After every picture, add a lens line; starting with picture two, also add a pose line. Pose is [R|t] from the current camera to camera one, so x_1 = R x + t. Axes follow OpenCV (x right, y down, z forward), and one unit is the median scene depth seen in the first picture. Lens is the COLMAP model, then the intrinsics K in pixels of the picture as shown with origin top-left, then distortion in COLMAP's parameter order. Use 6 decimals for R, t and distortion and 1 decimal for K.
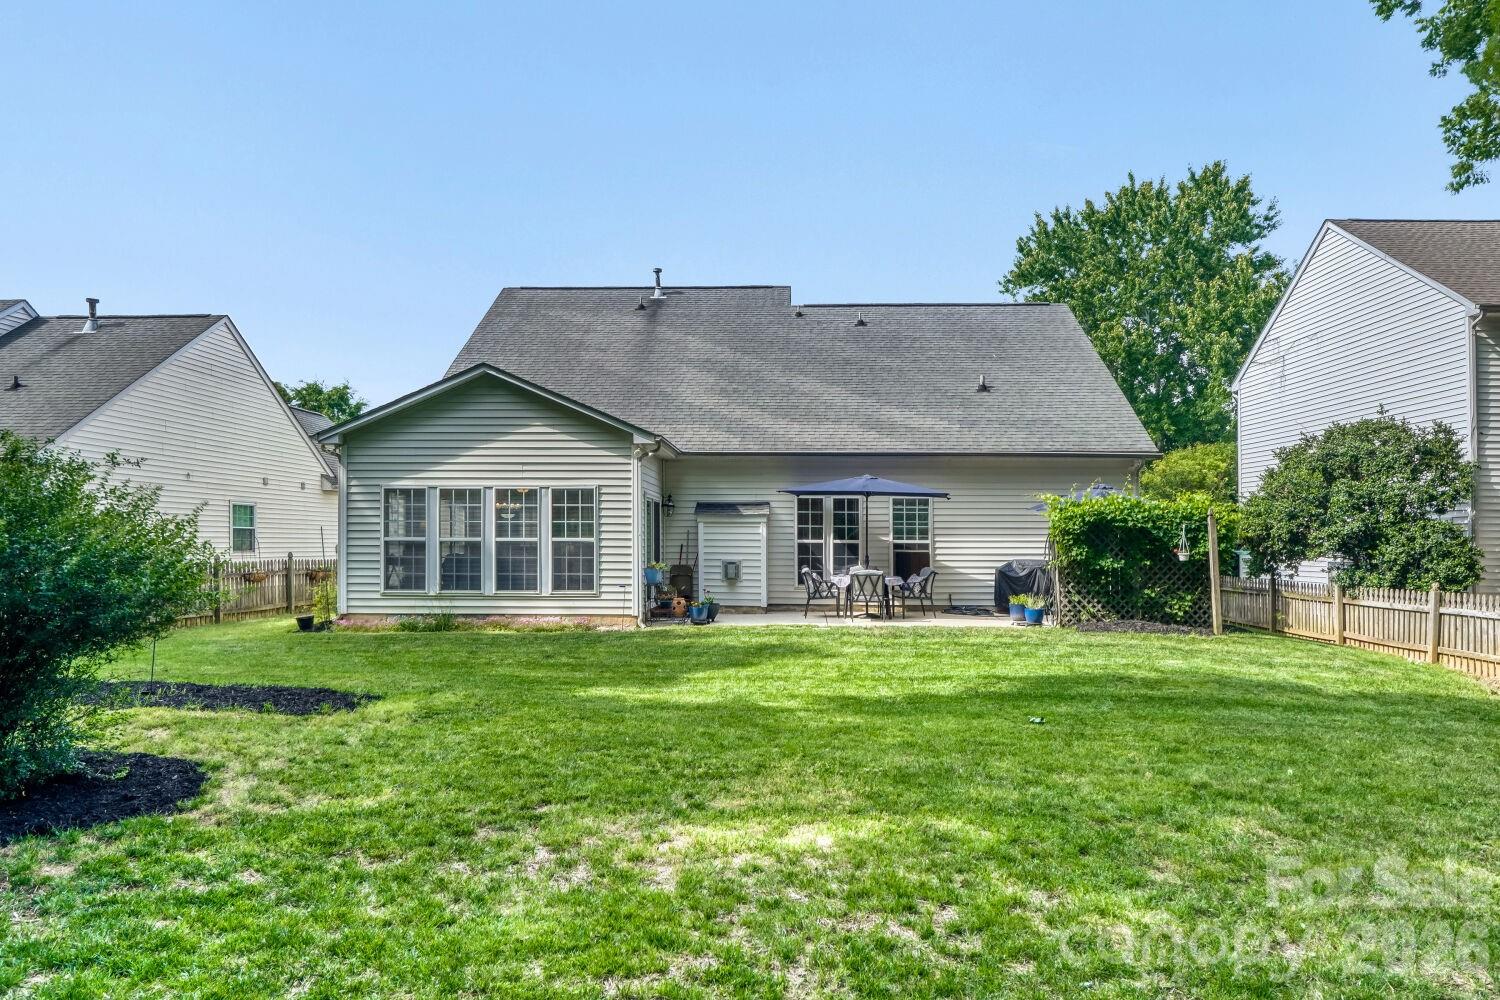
lens RADIAL K [[996.6, 0, 747.8], [0, 996.6, 504.0], [0, 0, 1]] dist [0.007033, 0.002740]
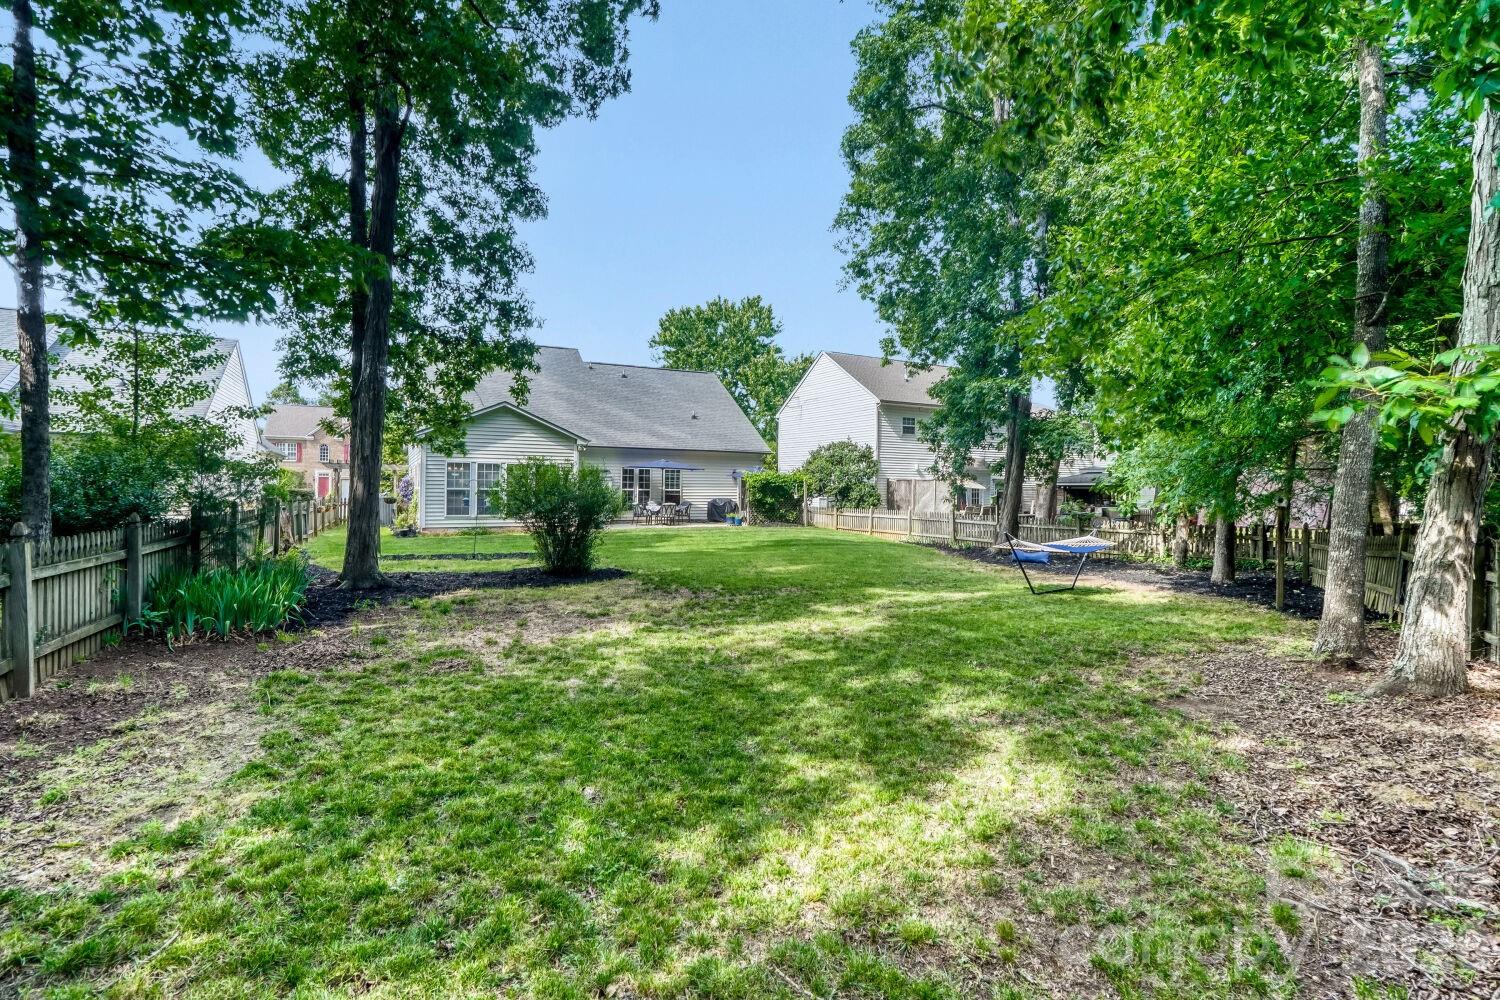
lens RADIAL K [[738.7, 0, 751.1], [0, 738.7, 498.7], [0, 0, 1]] dist [-0.000170, -0.000001]
pose [[0.856694, -0.004467, 0.515806, -0.512292], [-0.025790, 0.998341, 0.051480, -0.029732], [-0.515180, -0.057405, 0.855157, -0.449431]]
